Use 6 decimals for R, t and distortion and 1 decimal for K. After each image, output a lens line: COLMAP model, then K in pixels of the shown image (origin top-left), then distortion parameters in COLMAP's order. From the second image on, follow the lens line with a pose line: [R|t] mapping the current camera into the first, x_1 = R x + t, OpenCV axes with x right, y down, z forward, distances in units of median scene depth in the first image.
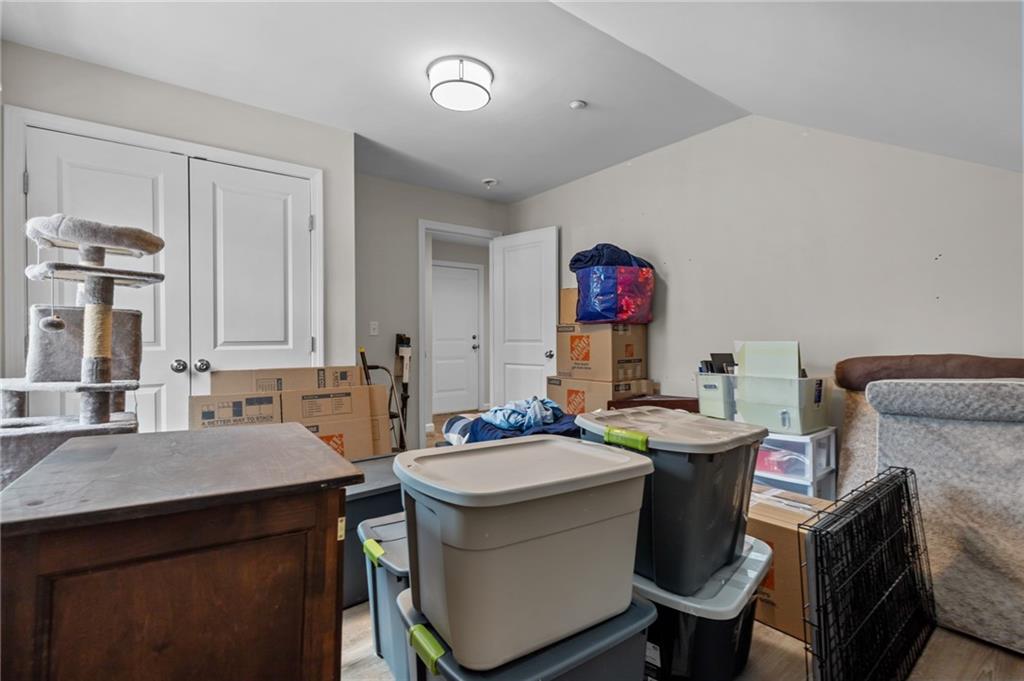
lens RADIAL K [[472.5, 0, 512.0], [0, 472.5, 340.5], [0, 0, 1]] dist [0.002515, 0.000077]
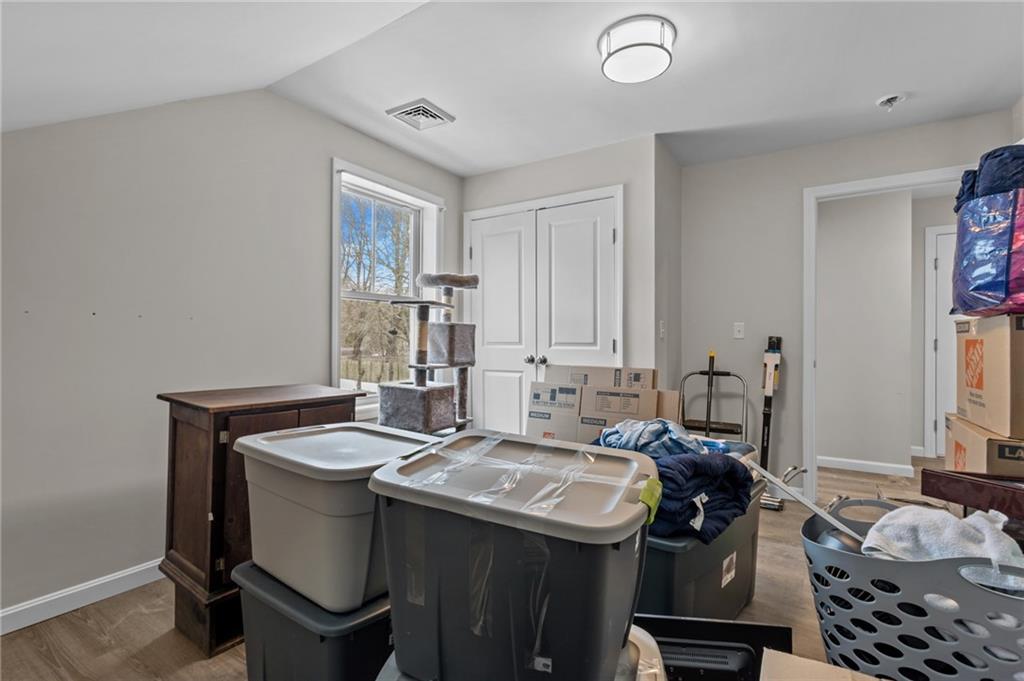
lens RADIAL K [[472.5, 0, 512.0], [0, 472.5, 340.5], [0, 0, 1]] dist [0.002515, 0.000077]
pose [[0.330580, 0.007871, -0.943745, 0.579188], [-0.012104, 0.999918, 0.004099, -0.007238], [0.943700, 0.010068, 0.330648, 0.447825]]
